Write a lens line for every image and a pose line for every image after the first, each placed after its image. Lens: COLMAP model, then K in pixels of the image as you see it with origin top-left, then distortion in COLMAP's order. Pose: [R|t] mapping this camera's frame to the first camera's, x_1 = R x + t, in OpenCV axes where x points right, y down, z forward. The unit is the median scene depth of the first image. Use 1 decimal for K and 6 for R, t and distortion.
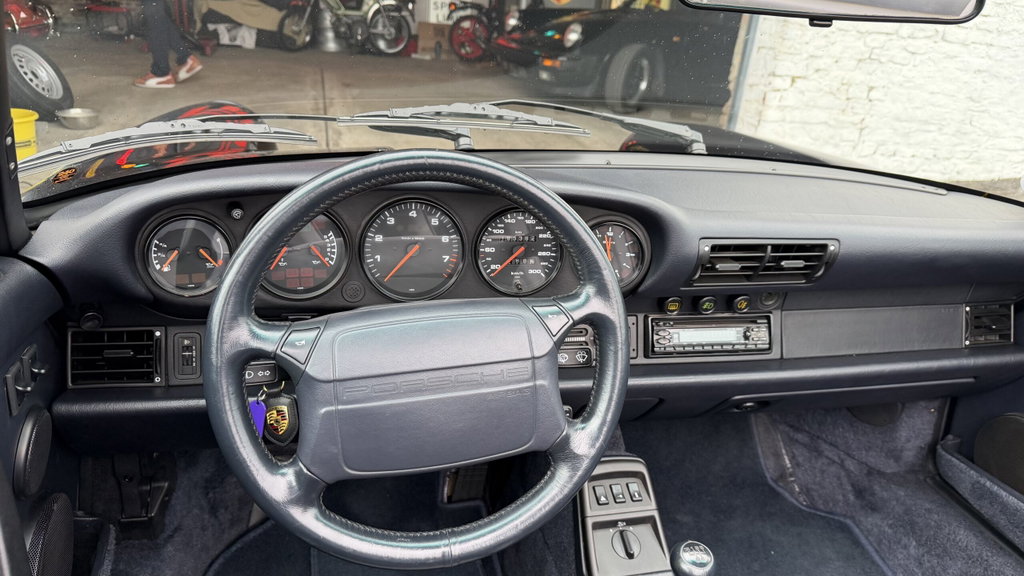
lens RADIAL K [[724.2, 0, 512.0], [0, 724.2, 288.0], [0, 0, 1]] dist [0.088674, -0.158430]
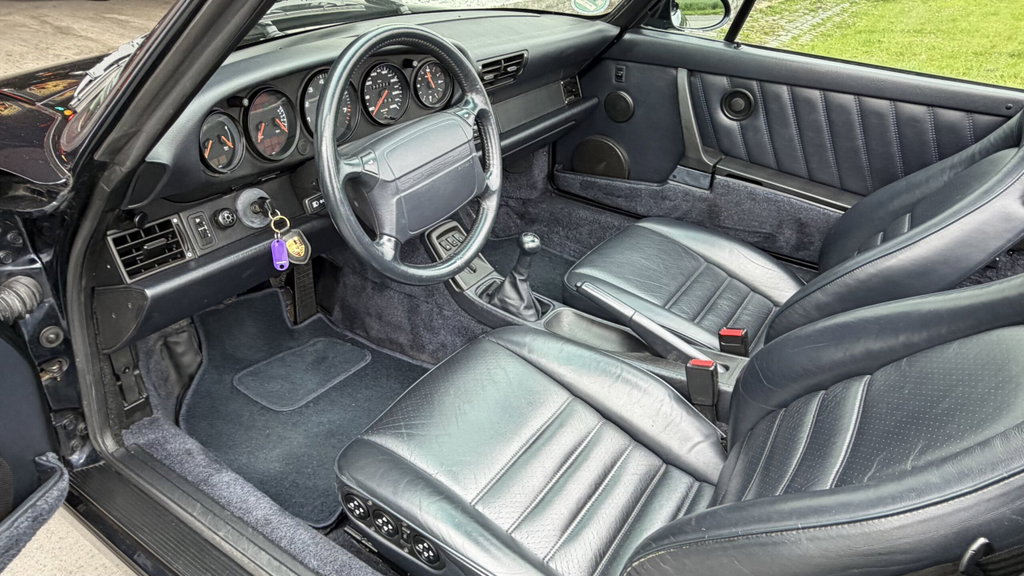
lens RADIAL K [[670.5, 0, 512.0], [0, 670.5, 288.0], [0, 0, 1]] dist [0.006128, 0.000819]
pose [[0.726462, -0.382099, 0.571186, -0.718901], [0.264814, 0.922632, 0.280399, -0.000119], [-0.634135, -0.052442, 0.771442, -0.238499]]
